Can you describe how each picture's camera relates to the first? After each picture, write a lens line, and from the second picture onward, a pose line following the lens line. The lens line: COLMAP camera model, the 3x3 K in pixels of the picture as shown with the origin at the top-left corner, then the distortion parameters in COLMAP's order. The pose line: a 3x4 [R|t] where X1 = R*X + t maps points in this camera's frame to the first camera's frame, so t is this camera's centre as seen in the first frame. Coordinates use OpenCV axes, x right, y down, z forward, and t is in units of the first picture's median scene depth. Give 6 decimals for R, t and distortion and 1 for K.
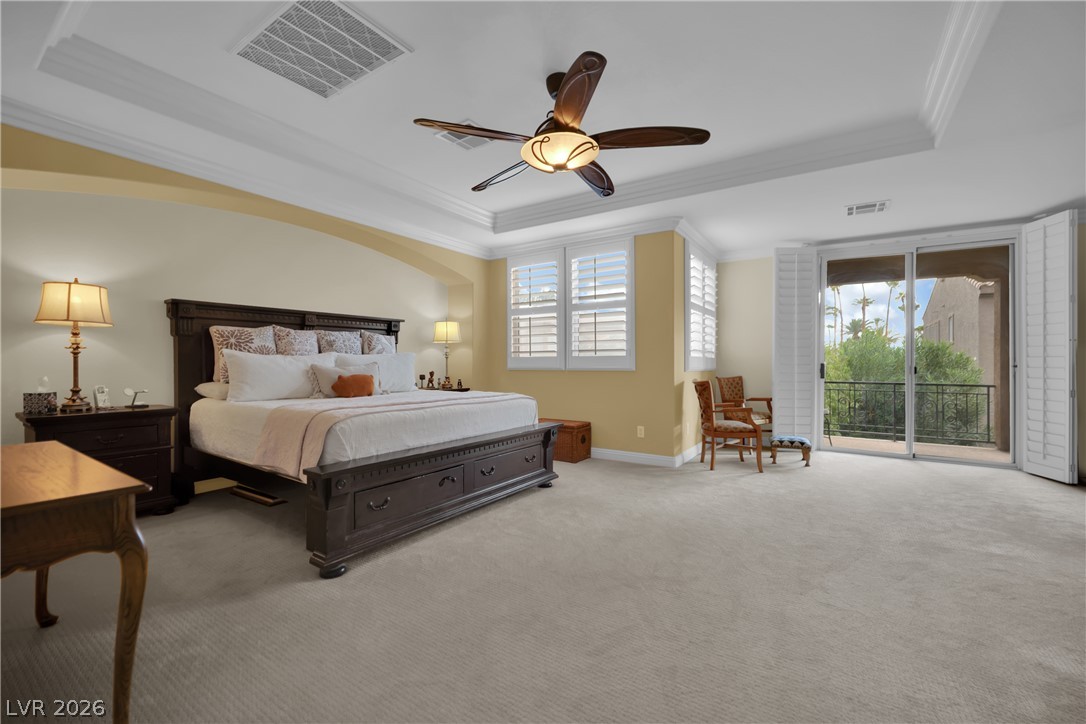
lens RADIAL K [[441.8, 0, 542.7], [0, 441.8, 361.3], [0, 0, 1]] dist [-0.006378, -0.001371]
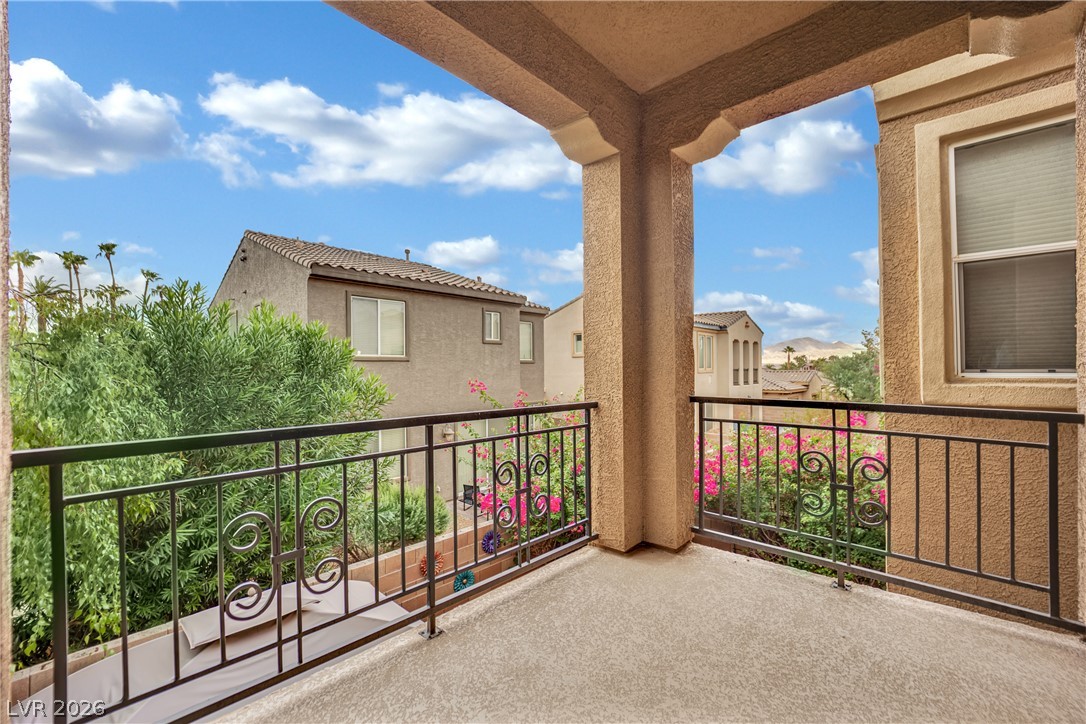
lens RADIAL K [[441.8, 0, 542.3], [0, 441.8, 362.9], [0, 0, 1]] dist [-0.006378, -0.001371]
pose [[0.148377, 0.006471, 0.988910, 0.703571], [0.002514, 0.999973, -0.006921, 0.021158], [-0.988928, 0.003512, 0.148356, 1.169642]]
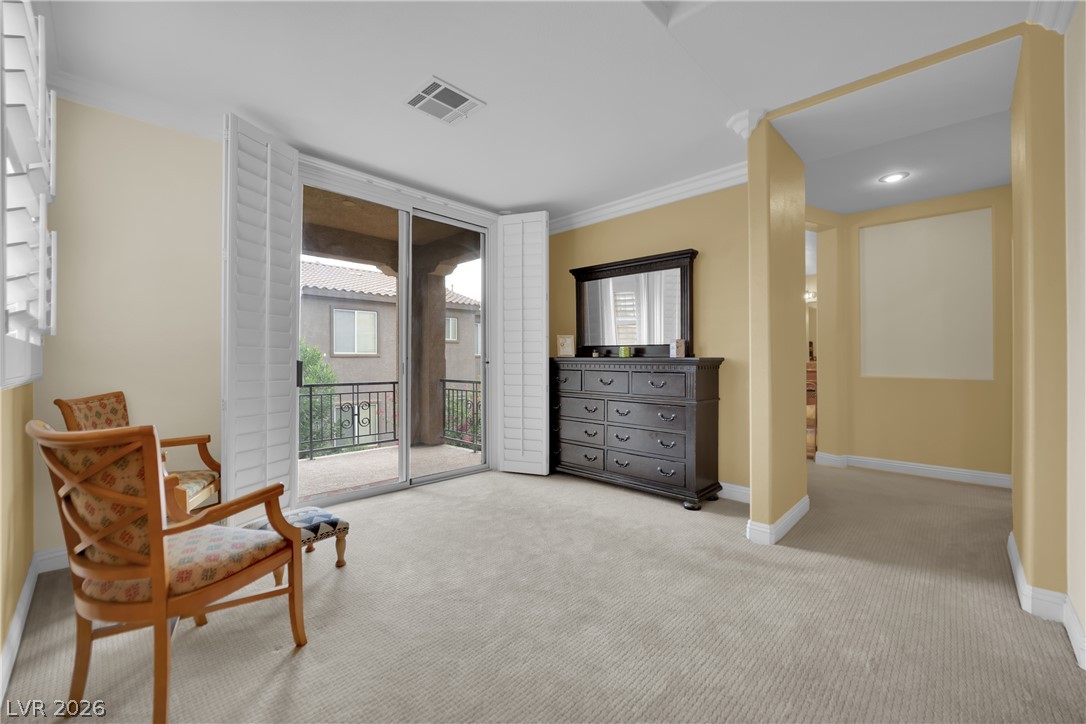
lens RADIAL K [[441.8, 0, 544.7], [0, 441.8, 360.9], [0, 0, 1]] dist [-0.006378, -0.001371]
pose [[0.172142, -0.006335, 0.985052, 0.127038], [-0.000524, 0.999979, 0.006523, 0.001421], [-0.985072, -0.001639, 0.172135, 0.596642]]
